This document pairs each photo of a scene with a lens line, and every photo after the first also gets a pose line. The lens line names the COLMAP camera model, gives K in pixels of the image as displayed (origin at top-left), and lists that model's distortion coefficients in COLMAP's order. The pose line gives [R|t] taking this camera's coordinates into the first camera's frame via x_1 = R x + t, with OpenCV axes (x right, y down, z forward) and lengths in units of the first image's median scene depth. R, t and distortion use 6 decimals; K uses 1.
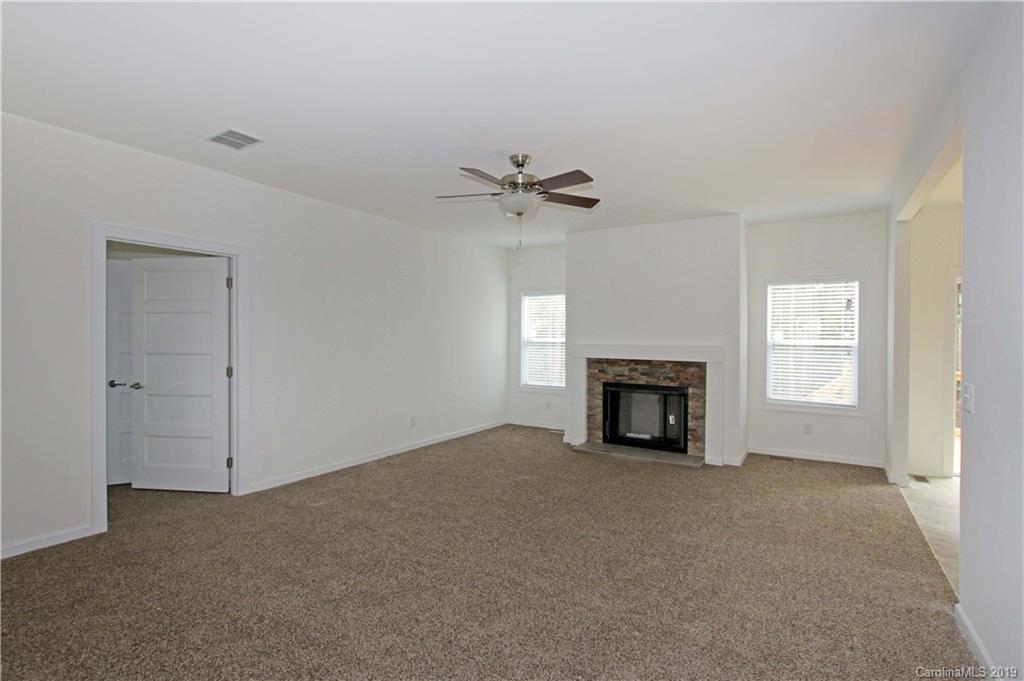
lens RADIAL K [[487.9, 0, 516.0], [0, 487.9, 352.3], [0, 0, 1]] dist [0.000467, 0.000330]
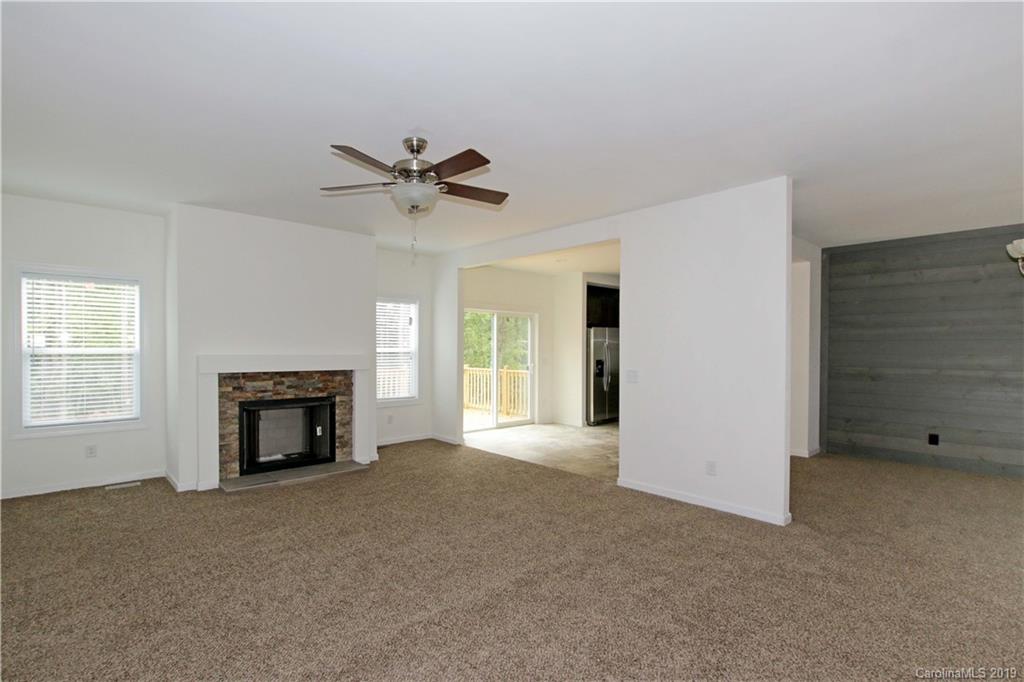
lens RADIAL K [[487.9, 0, 516.0], [0, 487.9, 352.8], [0, 0, 1]] dist [0.000467, 0.000330]
pose [[0.282038, -0.016926, 0.959254, -0.489459], [0.028047, 0.999562, 0.009391, -0.015987], [-0.958993, 0.024255, 0.282389, 0.335201]]
